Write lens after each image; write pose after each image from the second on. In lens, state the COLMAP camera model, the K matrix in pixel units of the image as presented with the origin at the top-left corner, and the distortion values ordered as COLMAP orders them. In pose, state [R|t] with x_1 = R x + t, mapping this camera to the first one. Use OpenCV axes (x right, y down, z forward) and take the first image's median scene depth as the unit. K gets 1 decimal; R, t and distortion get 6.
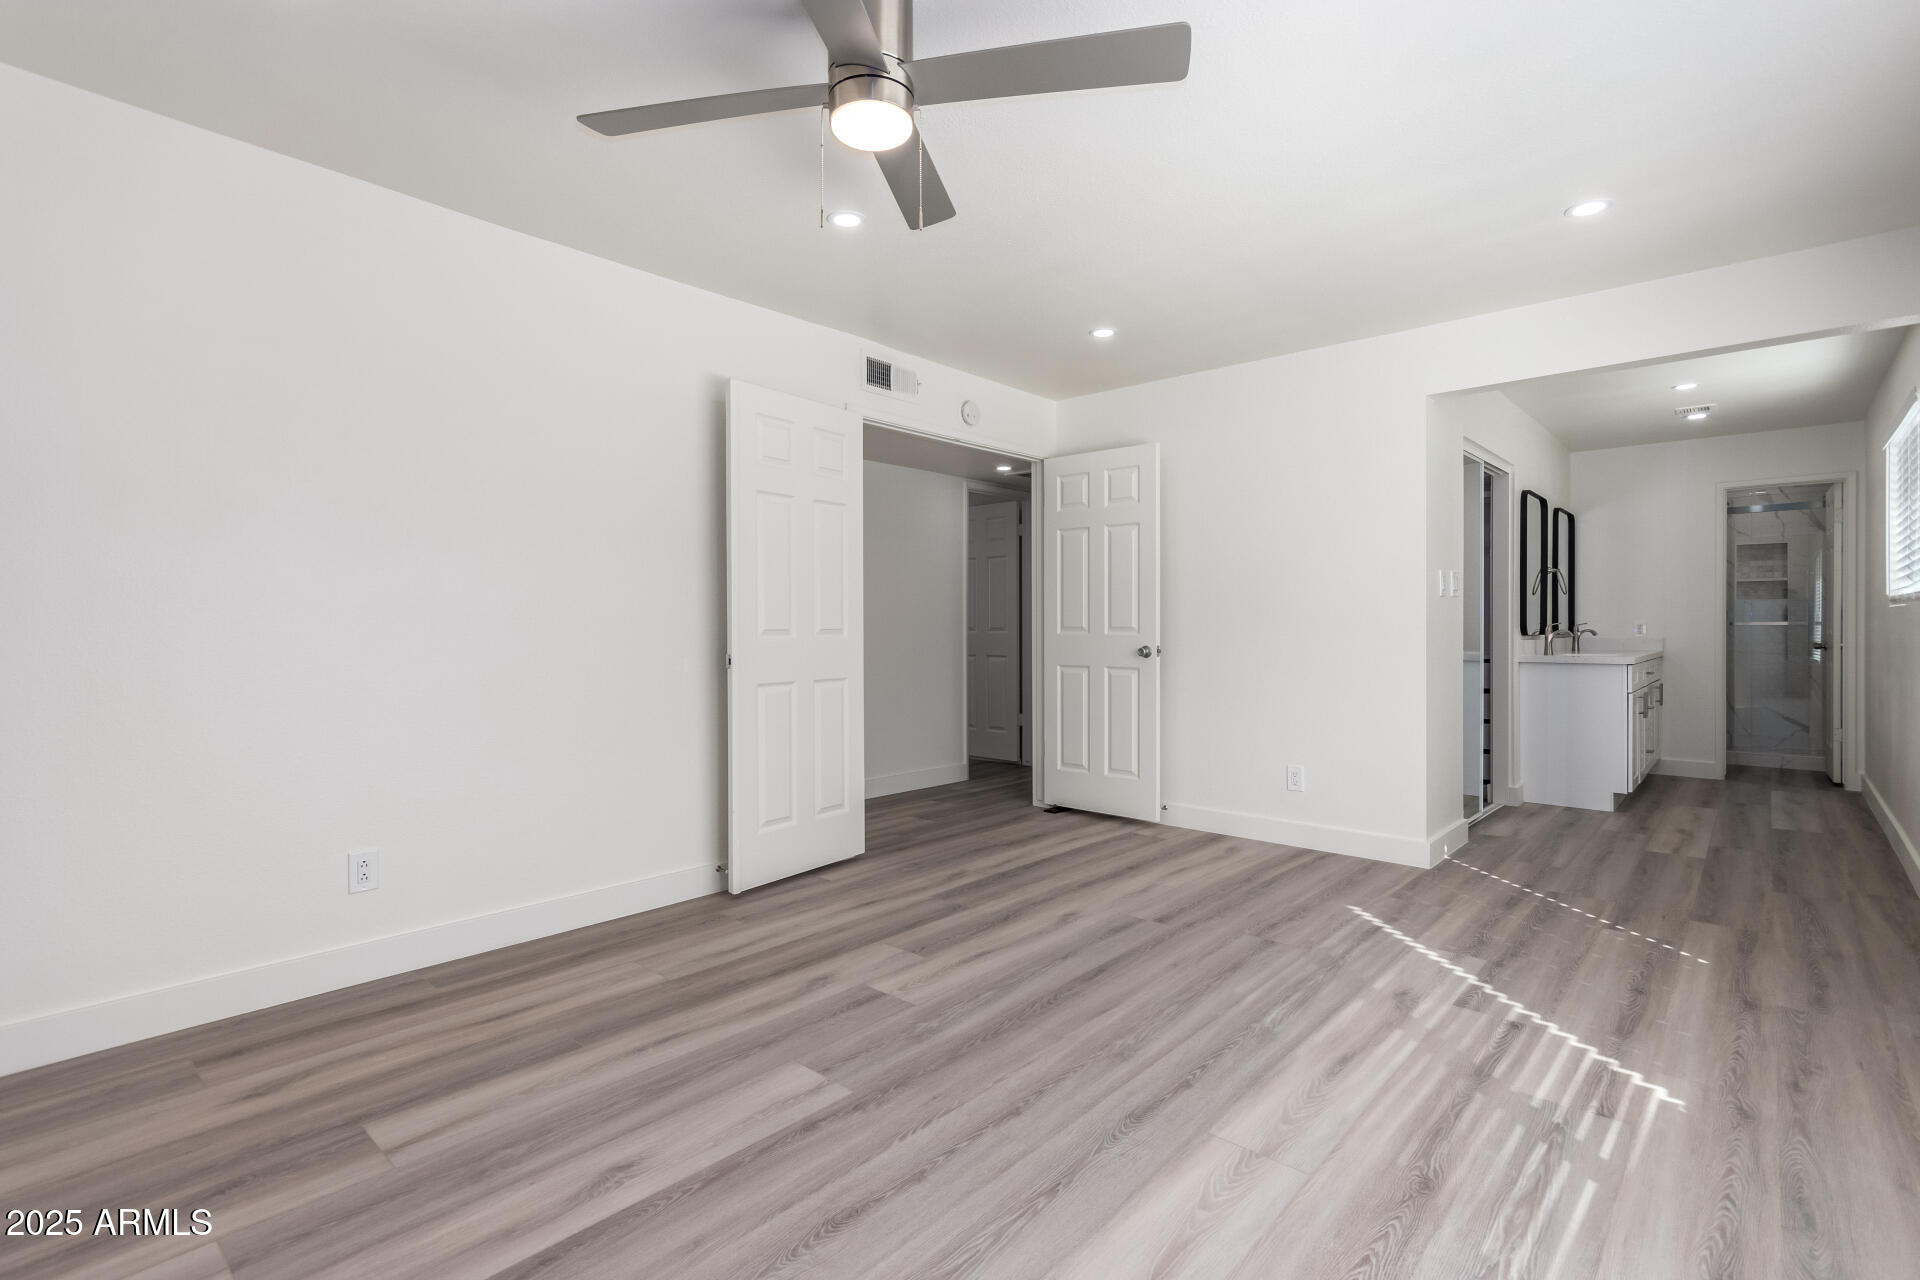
lens RADIAL K [[897.4, 0, 958.2], [0, 897.4, 634.9], [0, 0, 1]] dist [-0.005136, 0.002816]
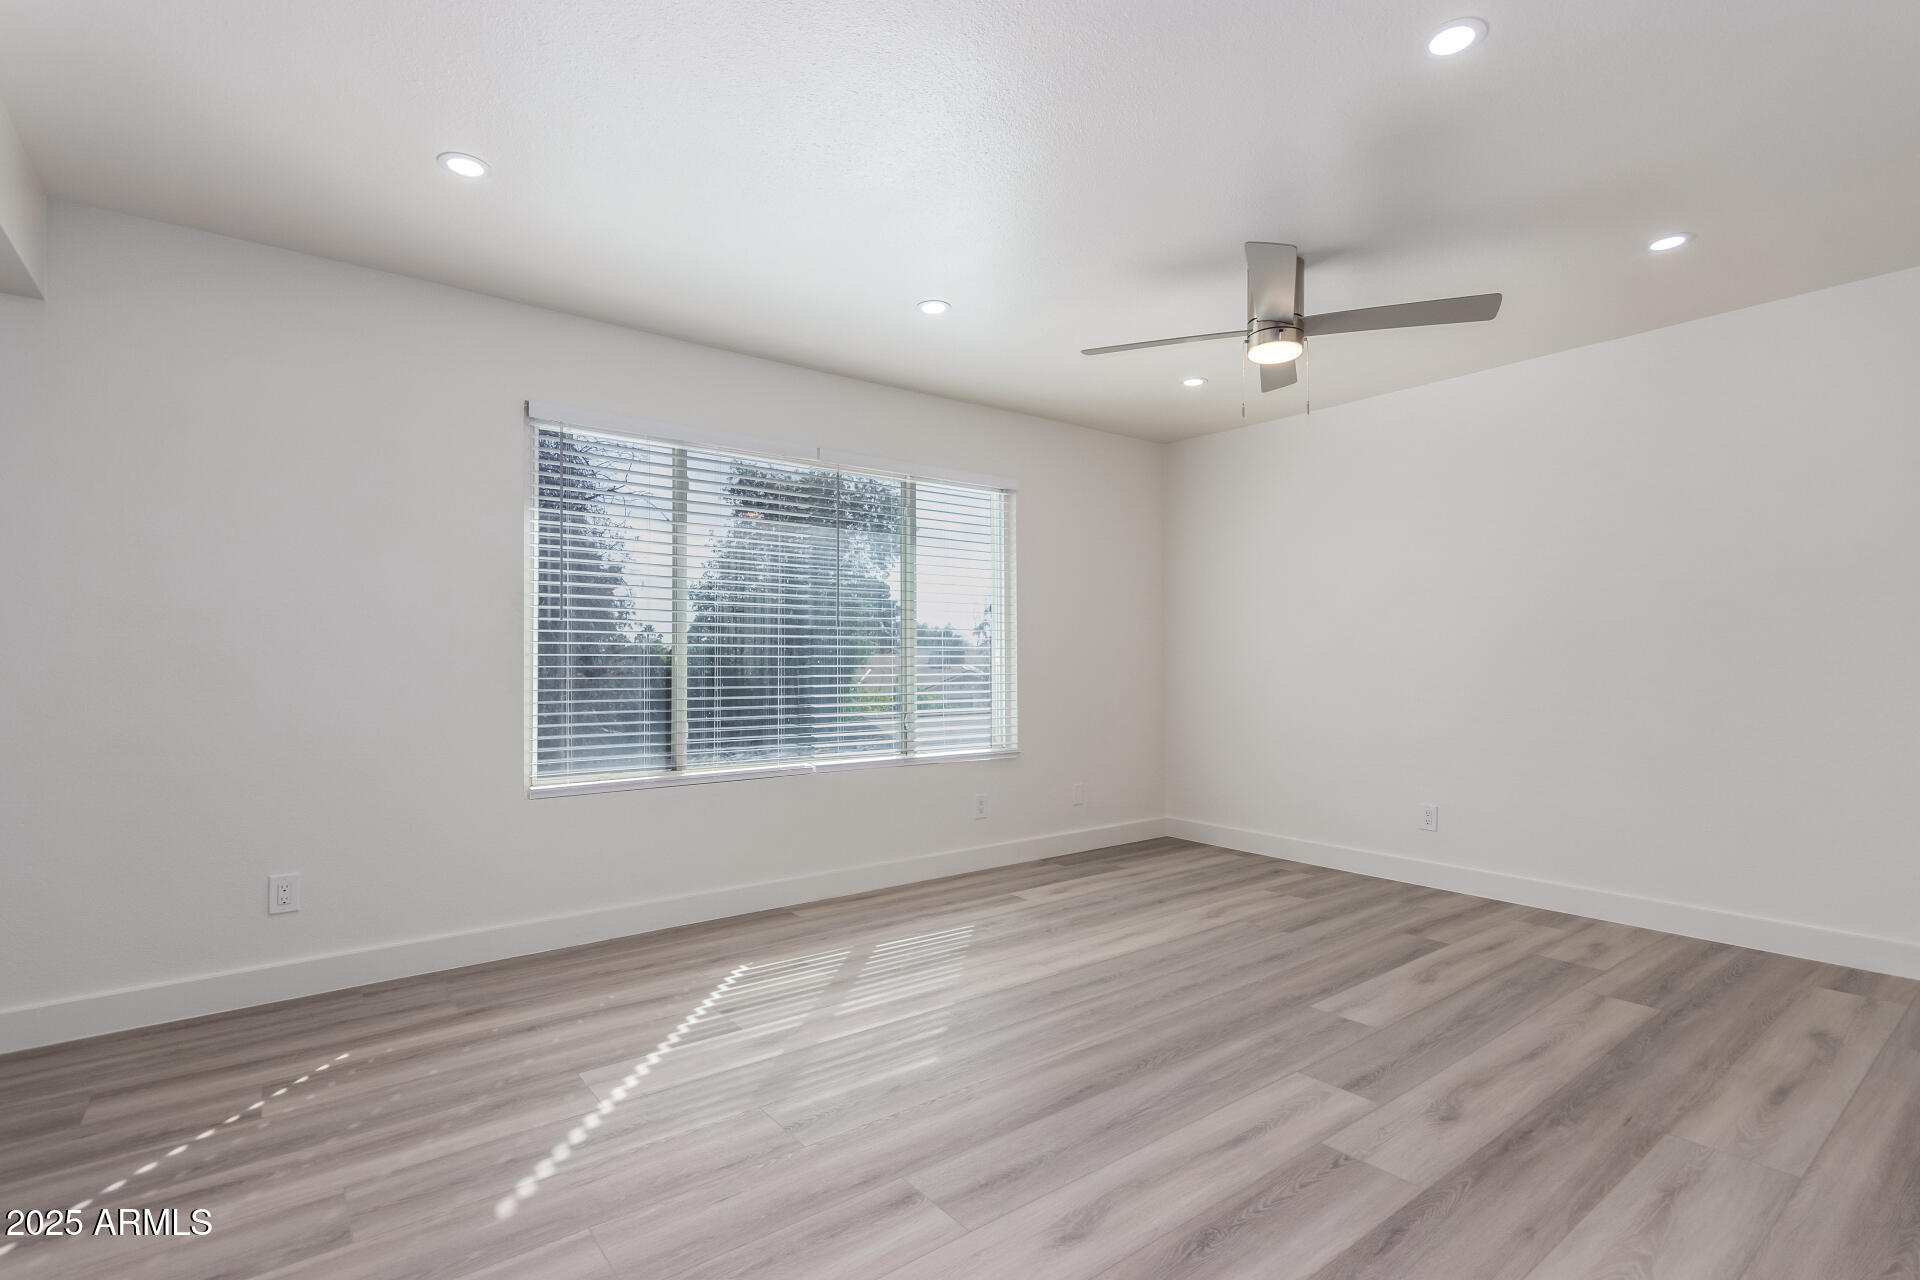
lens RADIAL K [[897.4, 0, 948.4], [0, 897.4, 647.9], [0, 0, 1]] dist [-0.005136, 0.002816]
pose [[-0.981860, 0.005933, 0.189515, 0.121976], [0.004833, 0.999969, -0.006262, -0.013987], [-0.189546, -0.005233, -0.981858, 1.905759]]
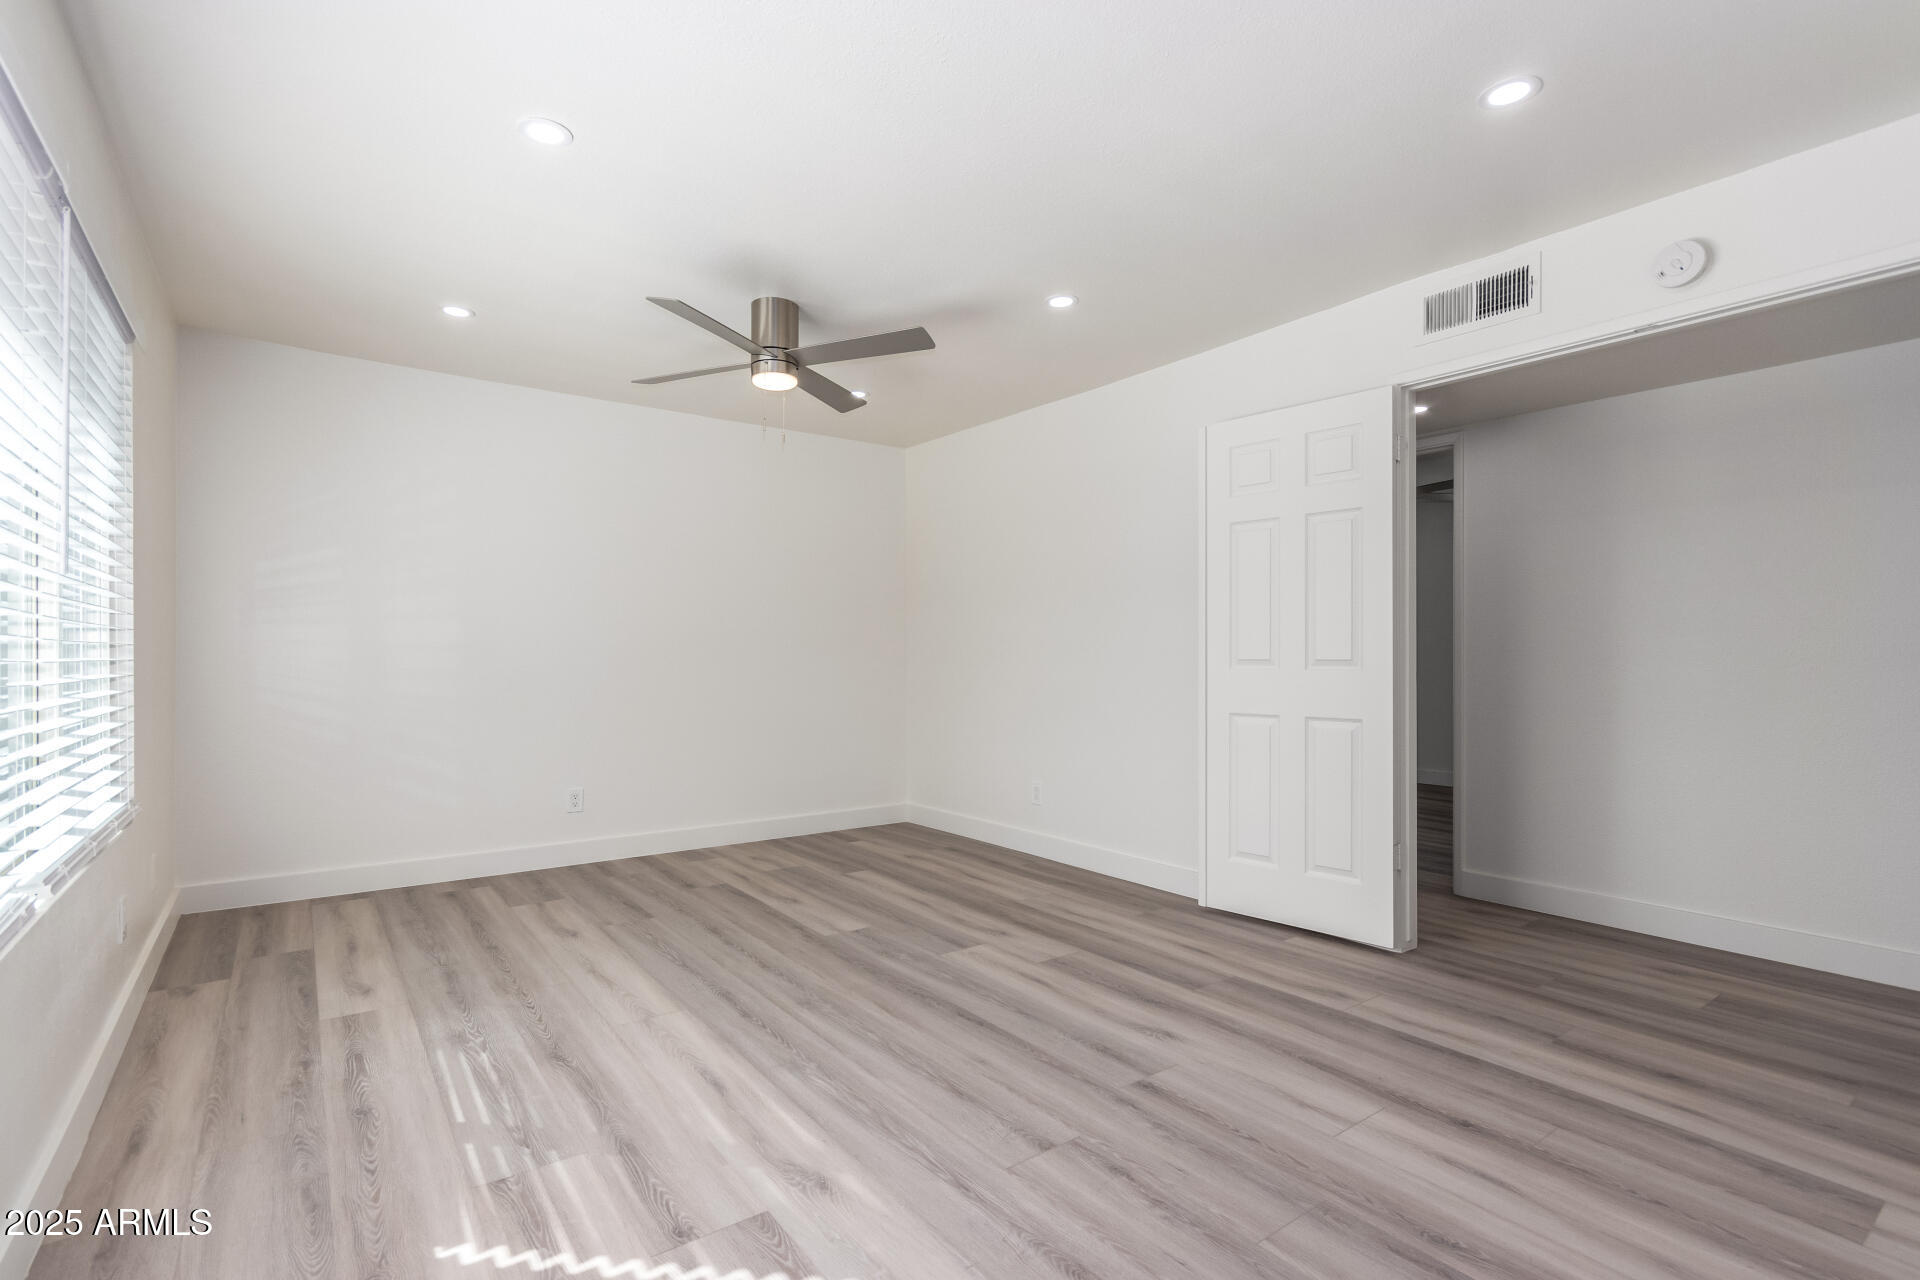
lens RADIAL K [[897.4, 0, 947.7], [0, 897.4, 645.0], [0, 0, 1]] dist [-0.005136, 0.002816]
pose [[-0.212224, -0.012990, -0.977135, 1.157050], [-0.010176, 0.999887, -0.011082, -0.010087], [0.977168, 0.007591, -0.212332, 1.239199]]
